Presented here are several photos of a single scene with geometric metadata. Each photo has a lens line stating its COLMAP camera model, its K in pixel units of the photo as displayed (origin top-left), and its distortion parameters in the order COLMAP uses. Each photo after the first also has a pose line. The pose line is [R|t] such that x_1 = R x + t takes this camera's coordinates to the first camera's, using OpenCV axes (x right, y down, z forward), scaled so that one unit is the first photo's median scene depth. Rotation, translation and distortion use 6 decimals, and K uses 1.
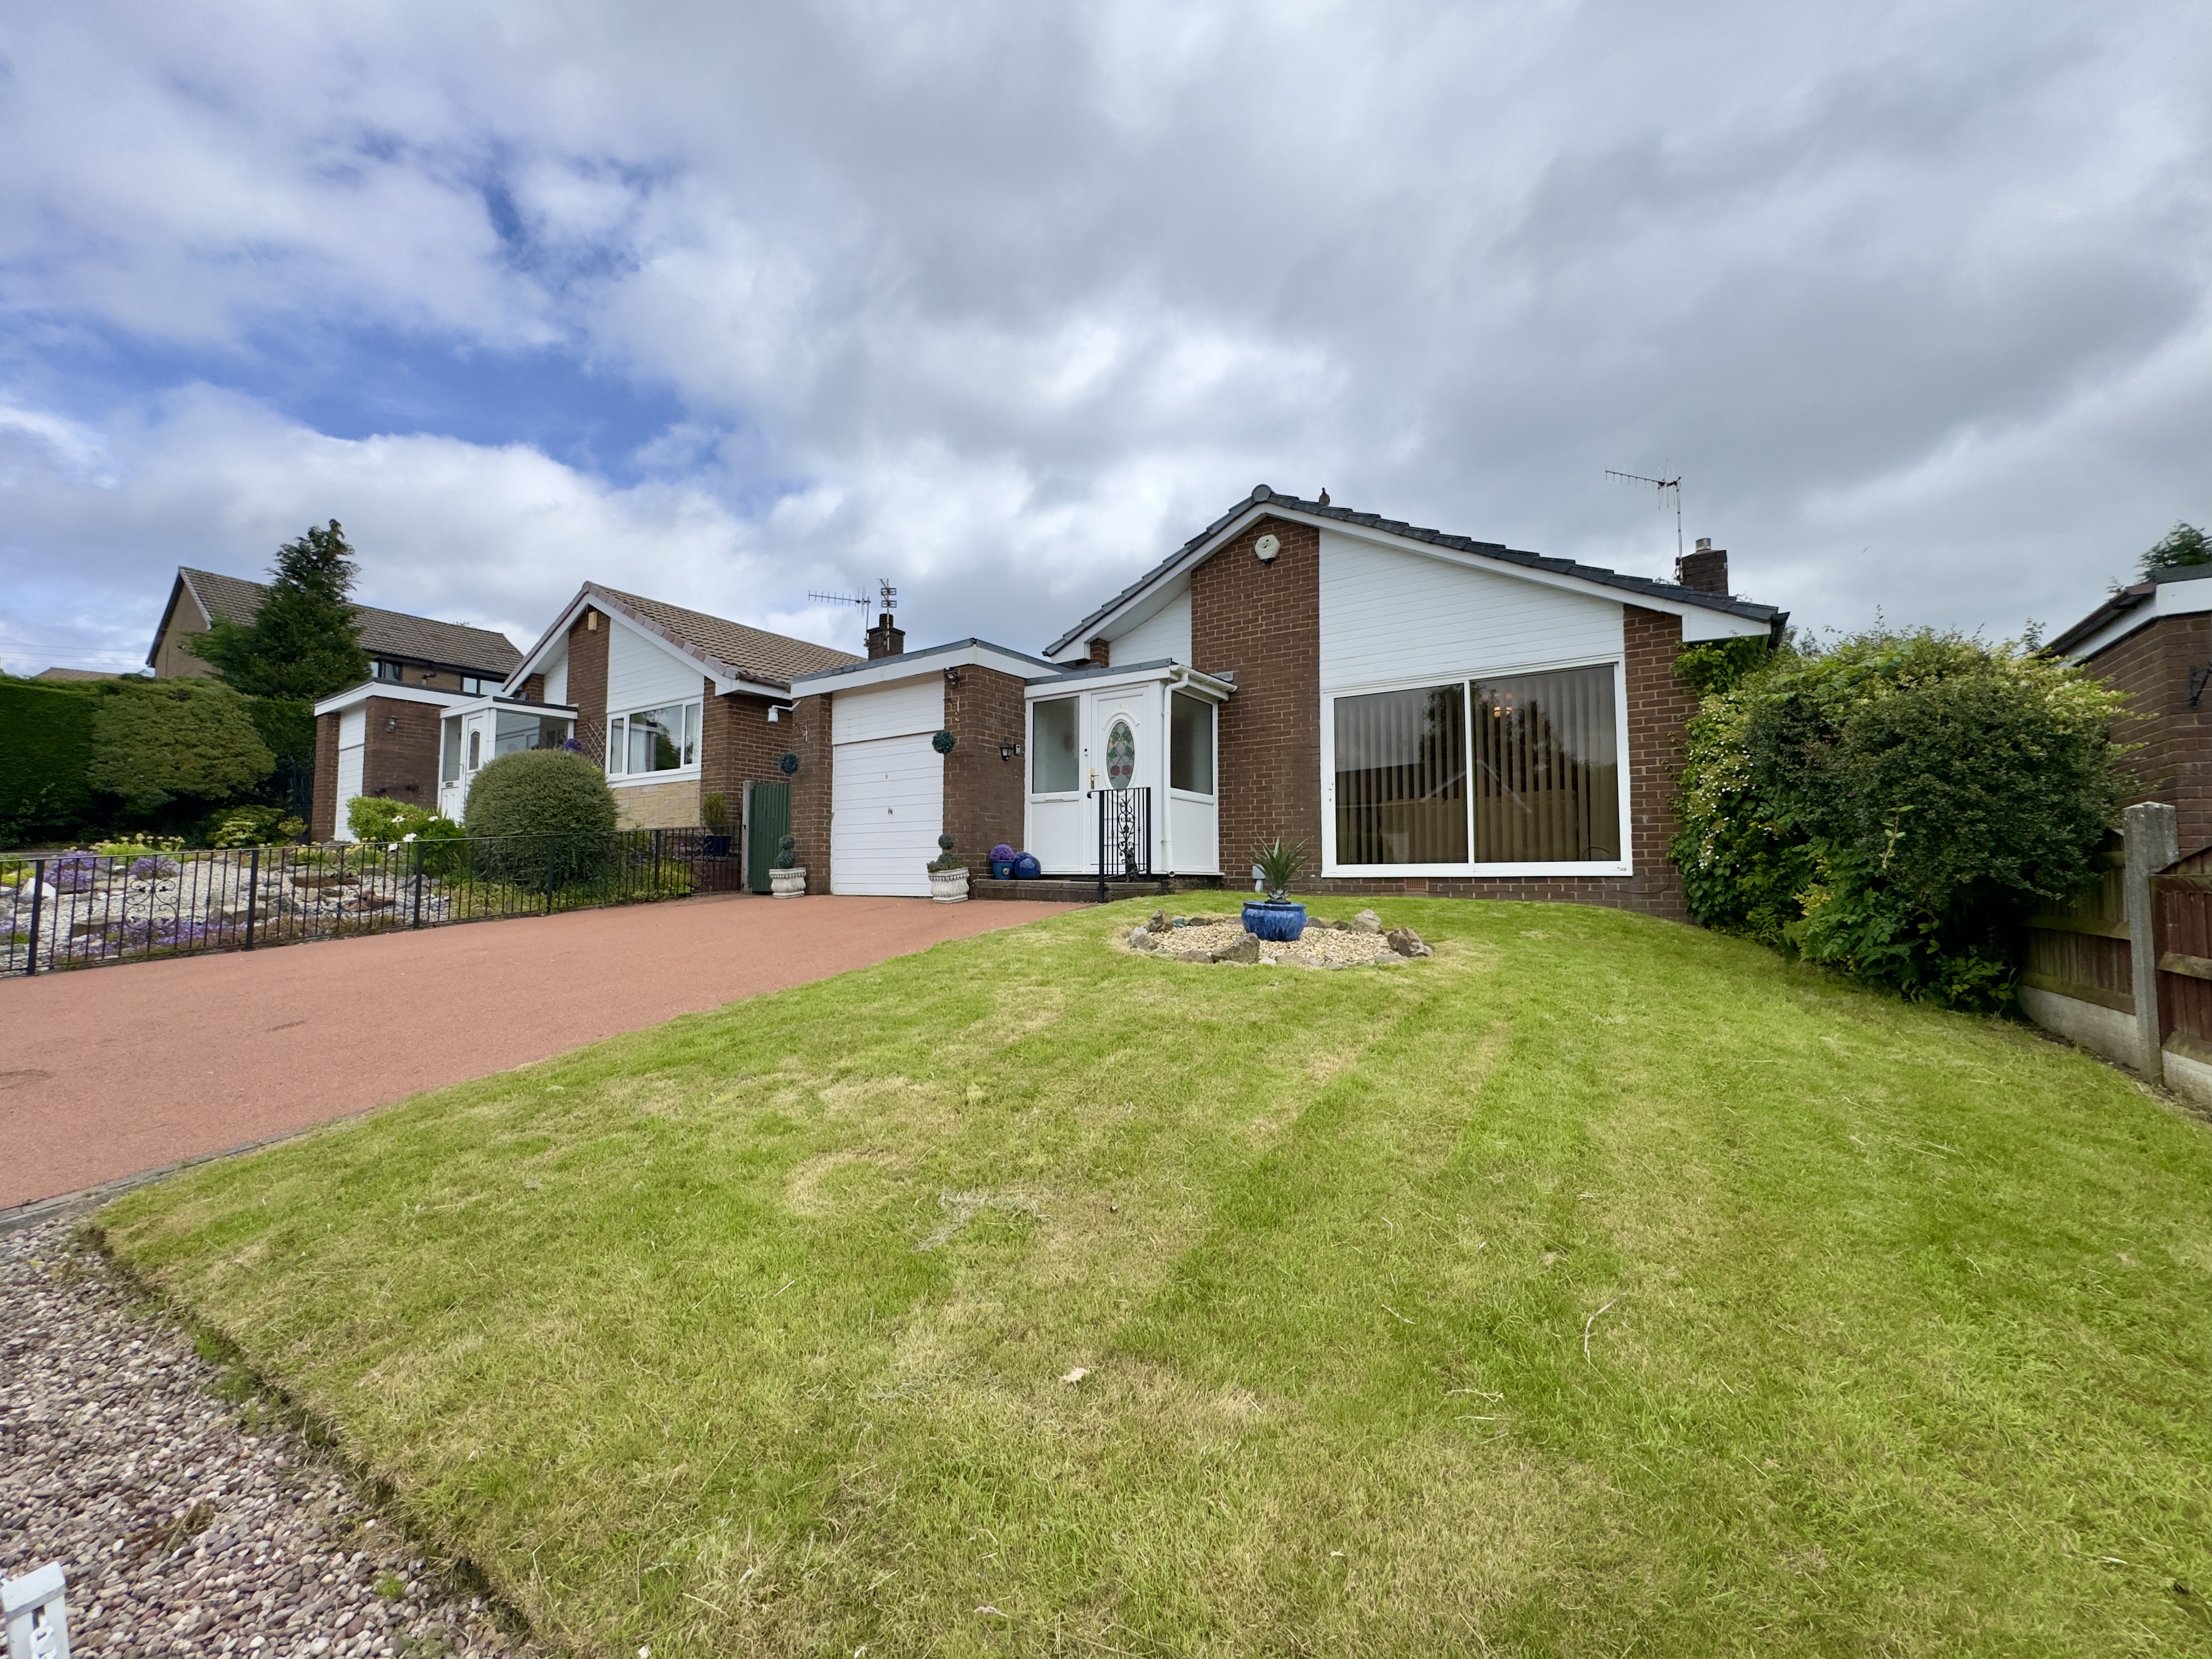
lens RADIAL K [[881.3, 0, 1096.7], [0, 881.3, 826.3], [0, 0, 1]] dist [-0.001314, -0.000436]
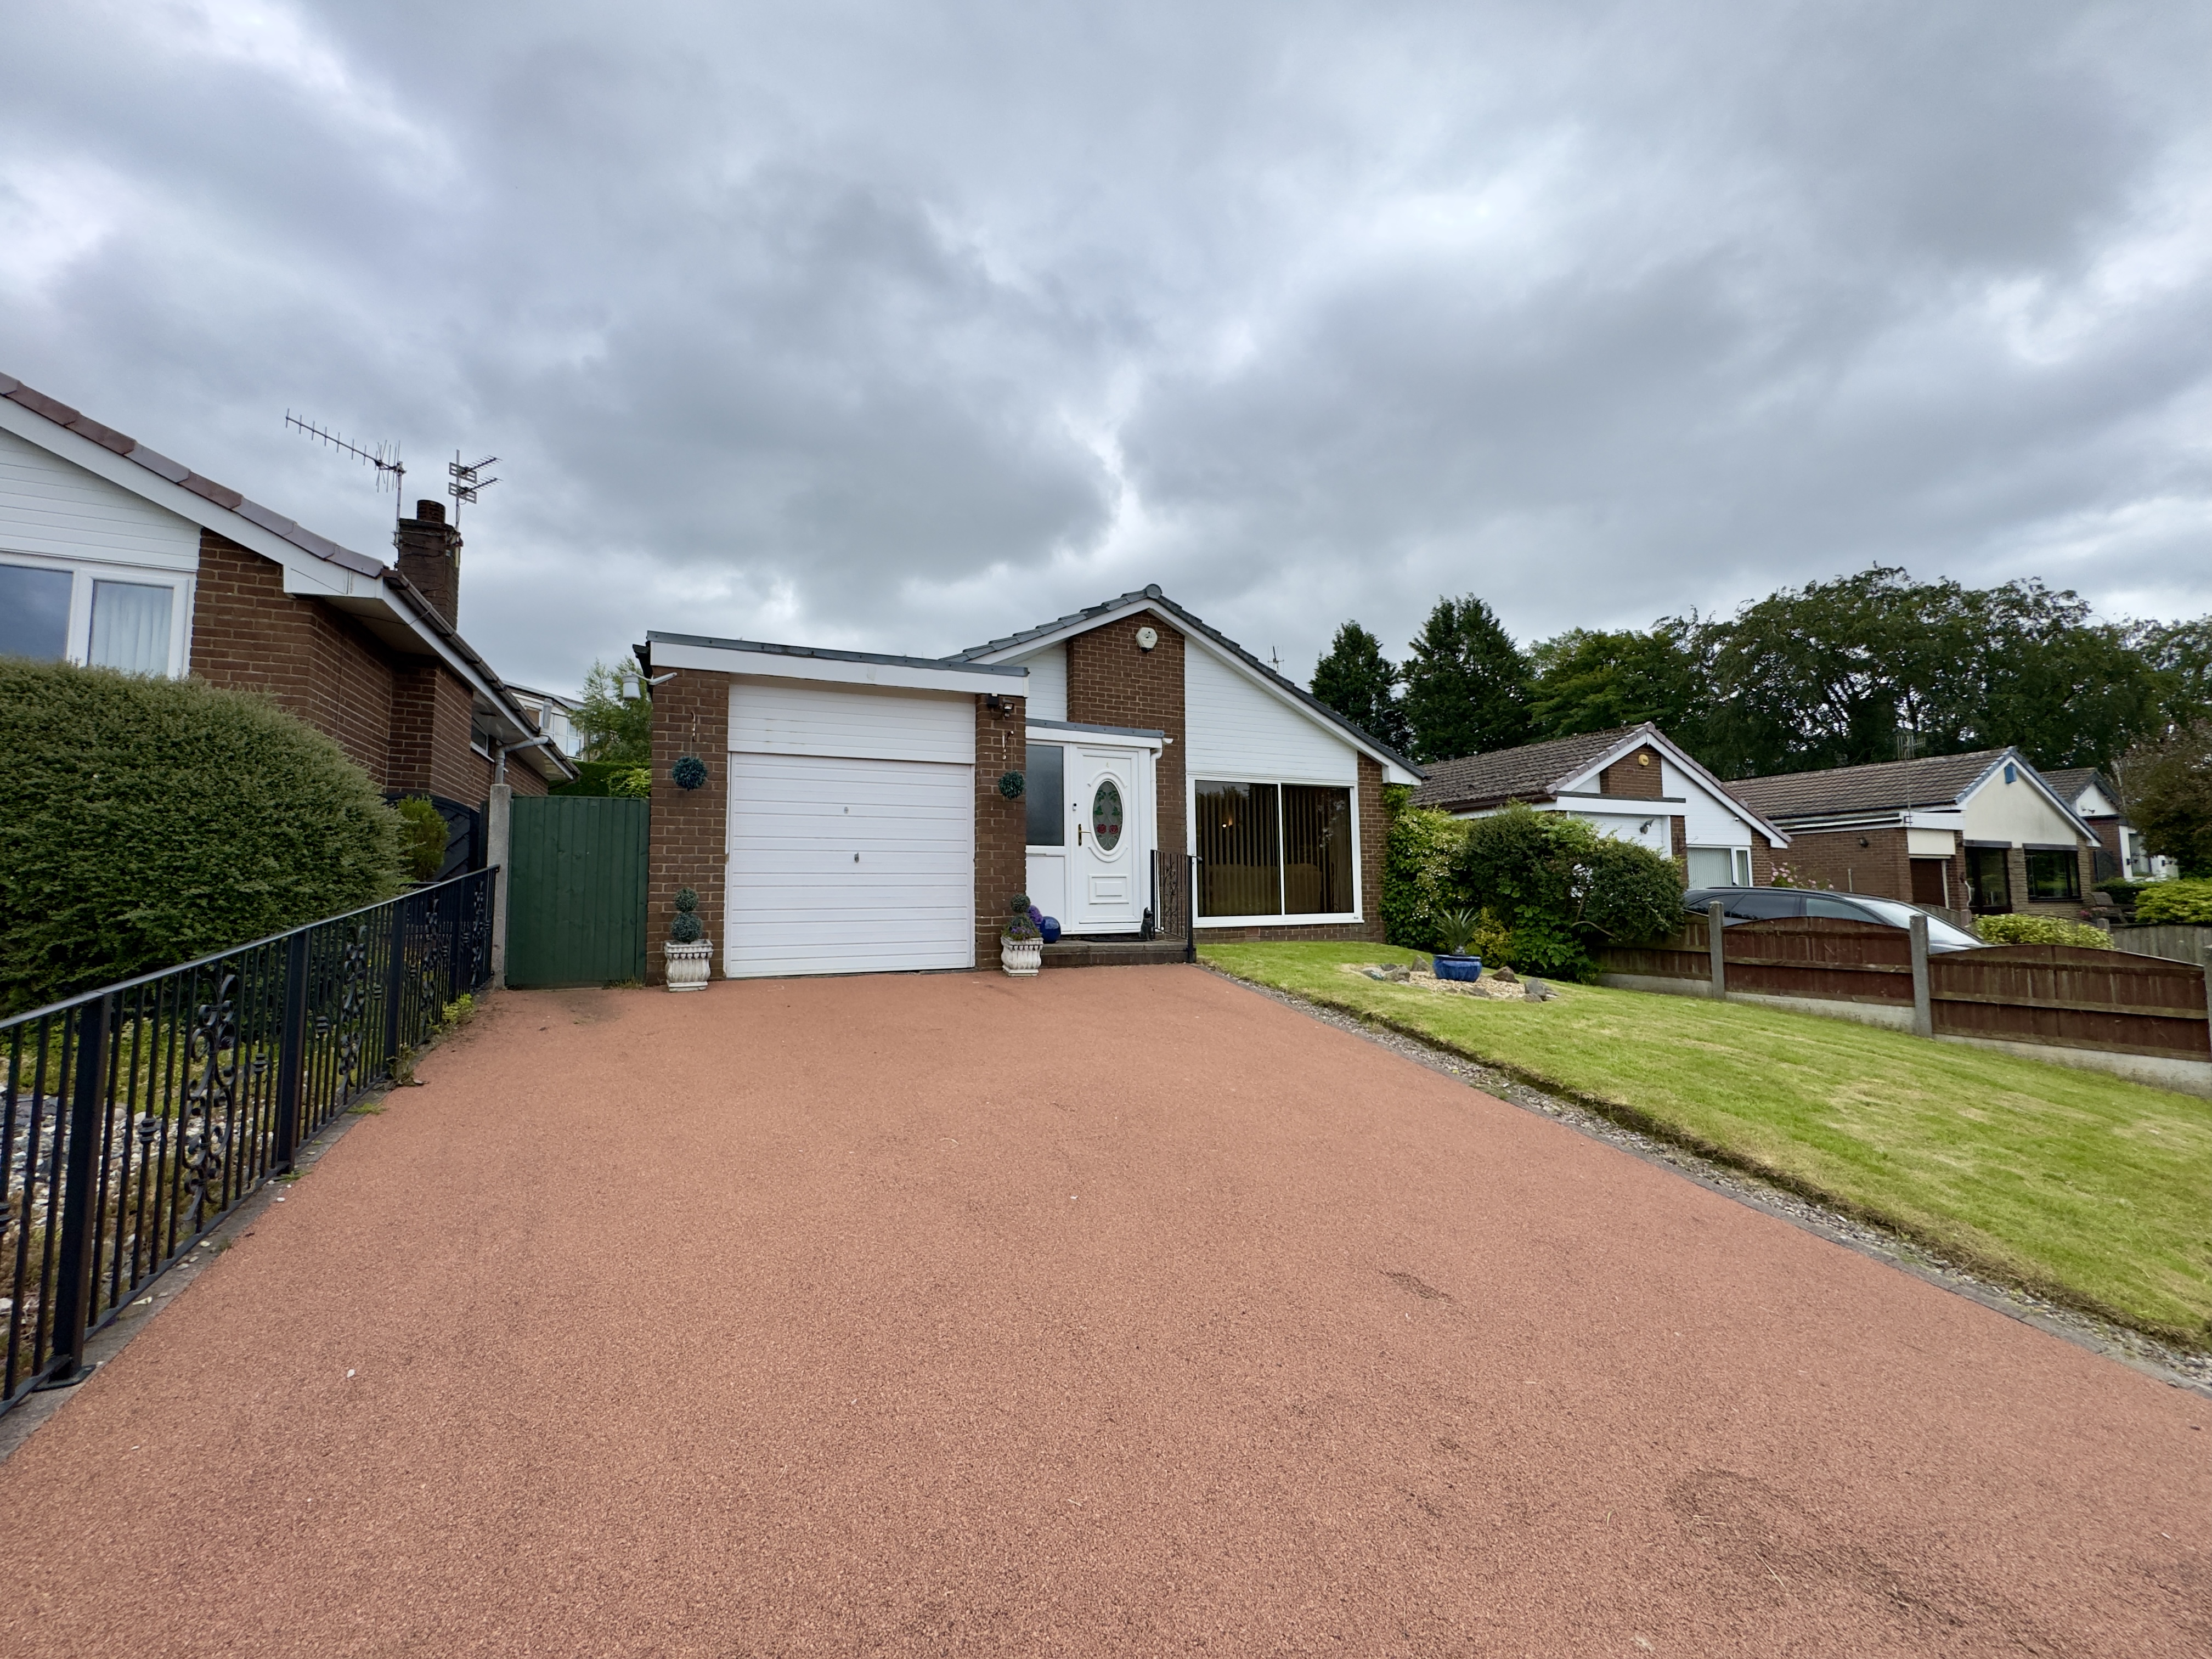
lens RADIAL K [[881.3, 0, 1109.1], [0, 881.3, 824.3], [0, 0, 1]] dist [-0.001314, -0.000436]
pose [[0.507583, 0.063179, 0.859284, -0.820539], [-0.042550, 0.997929, -0.048238, -0.020081], [-0.860552, -0.012077, 0.509220, 0.475653]]
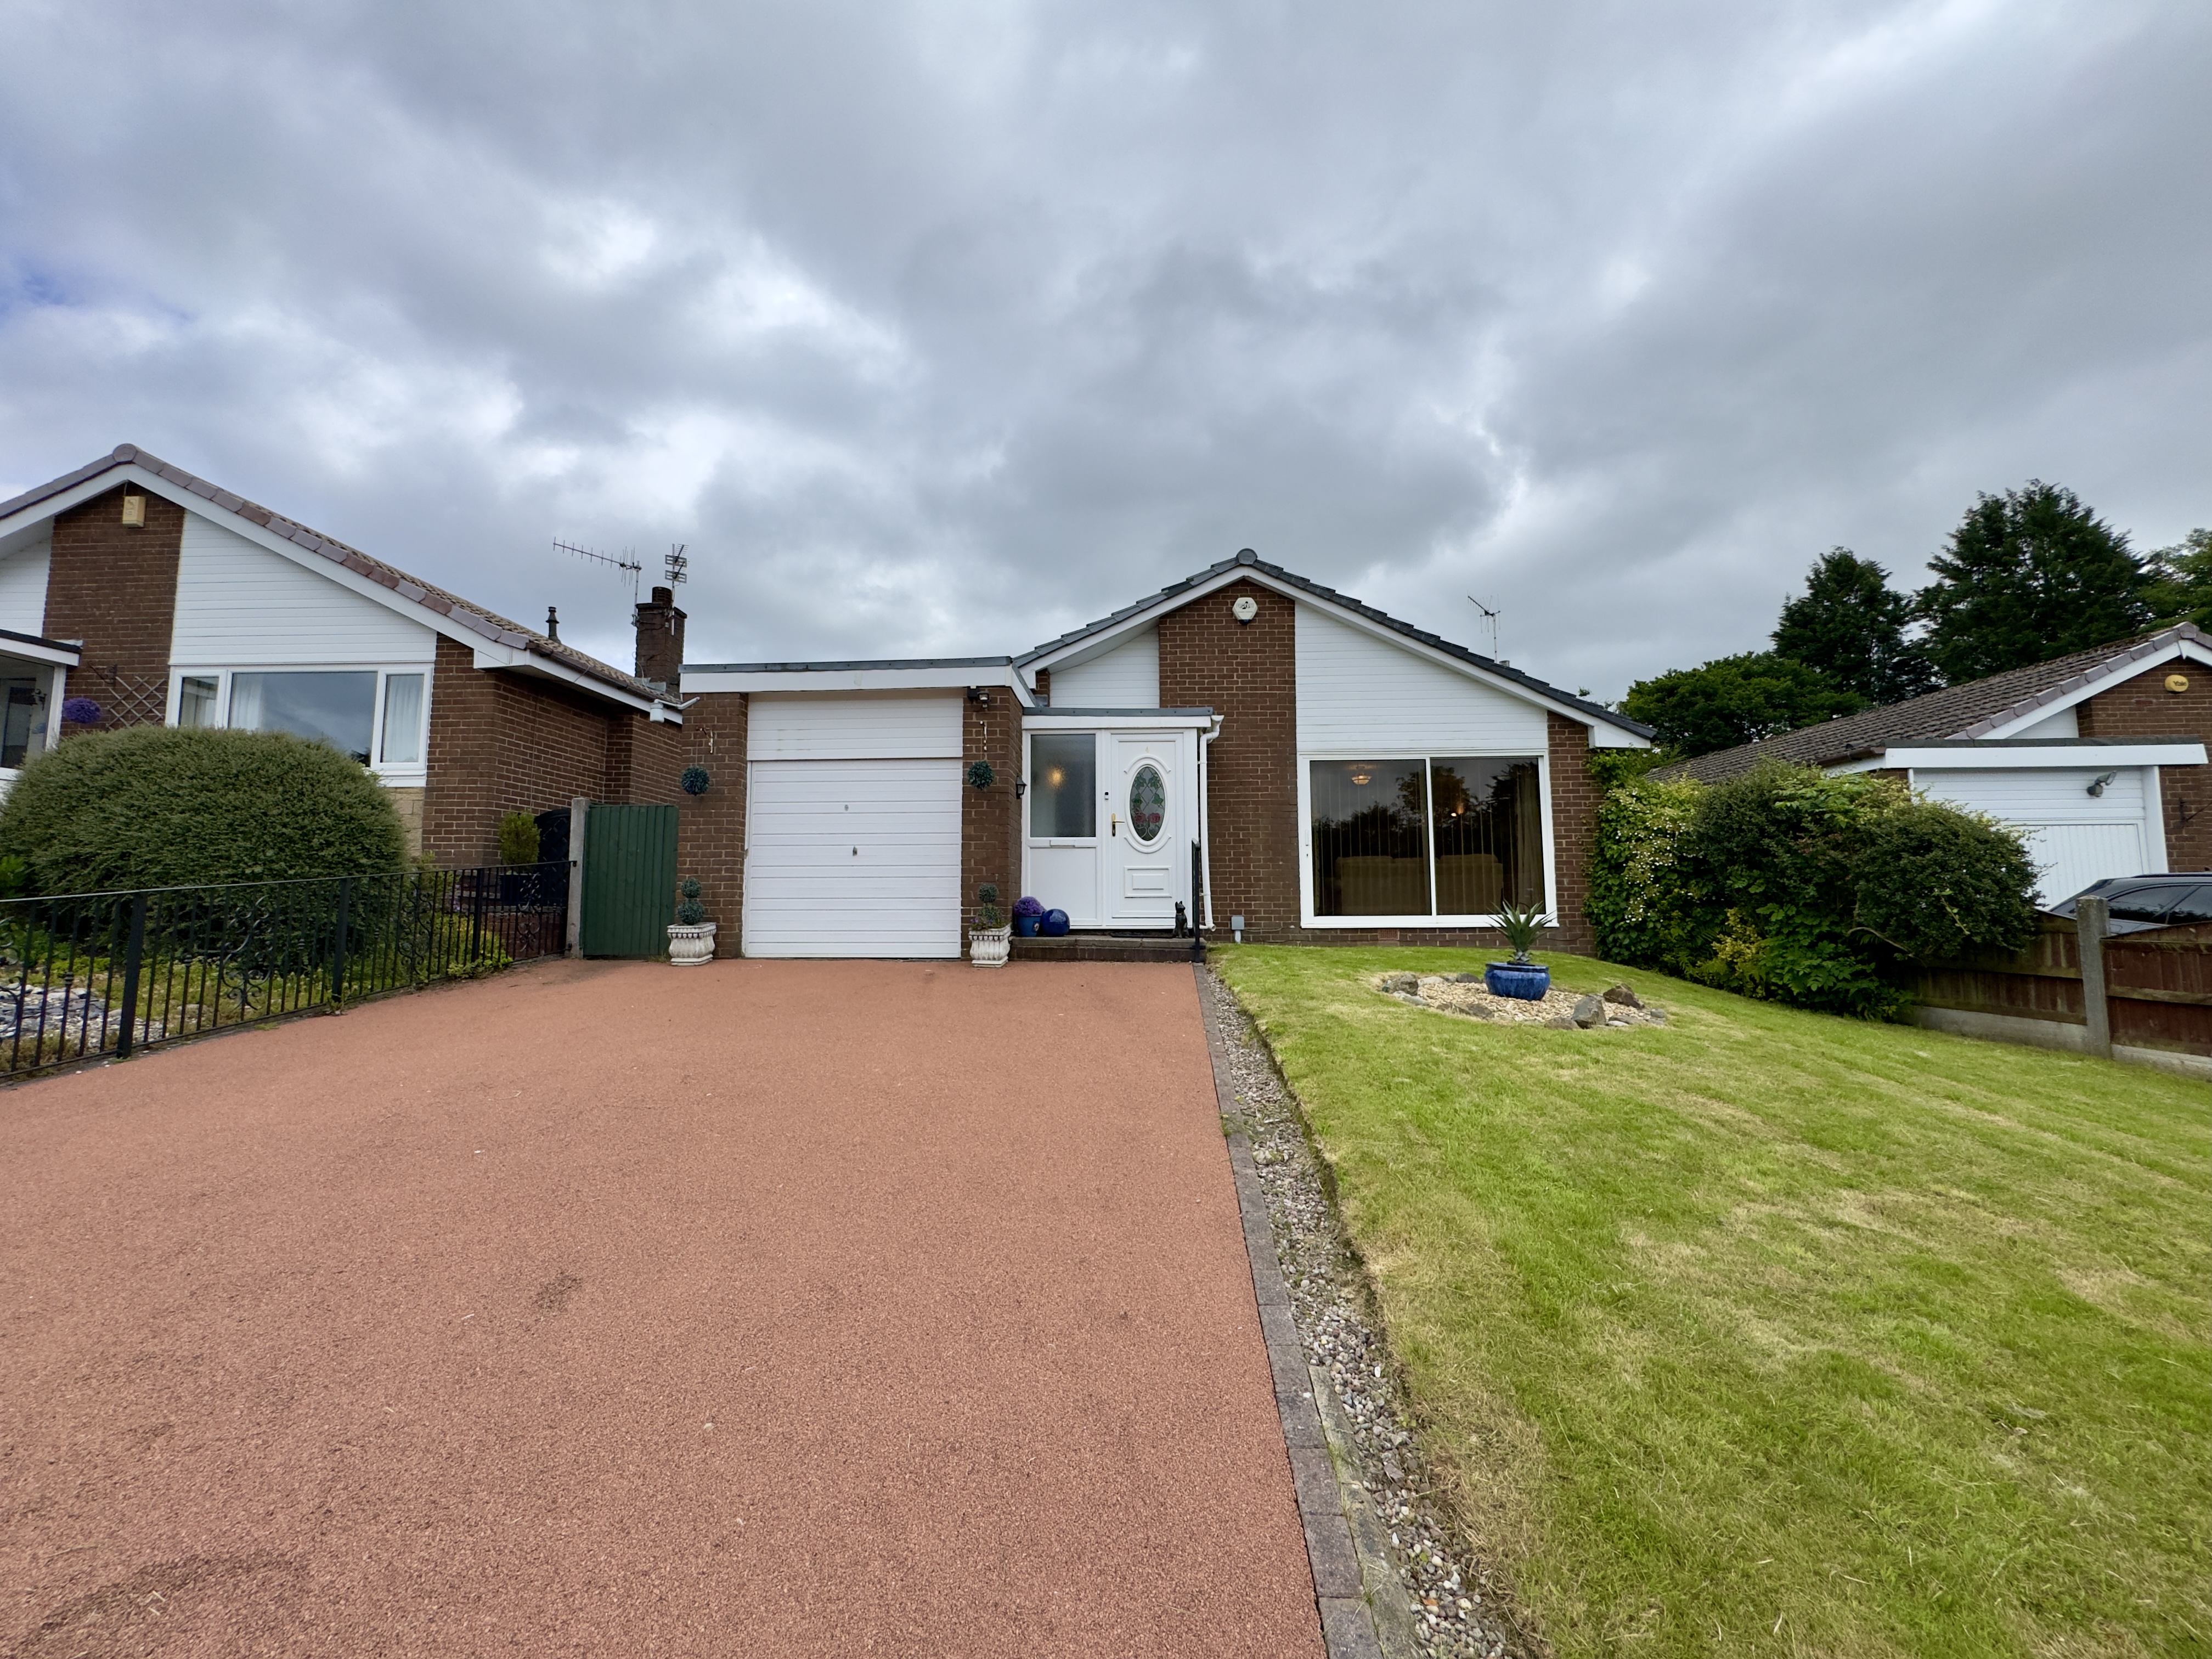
lens RADIAL K [[881.3, 0, 1105.7], [0, 881.3, 827.4], [0, 0, 1]] dist [-0.001314, -0.000436]
pose [[0.849455, 0.043935, 0.525828, -0.495965], [-0.027507, 0.998860, -0.039022, -0.014978], [-0.526943, 0.018683, 0.849695, 0.217487]]
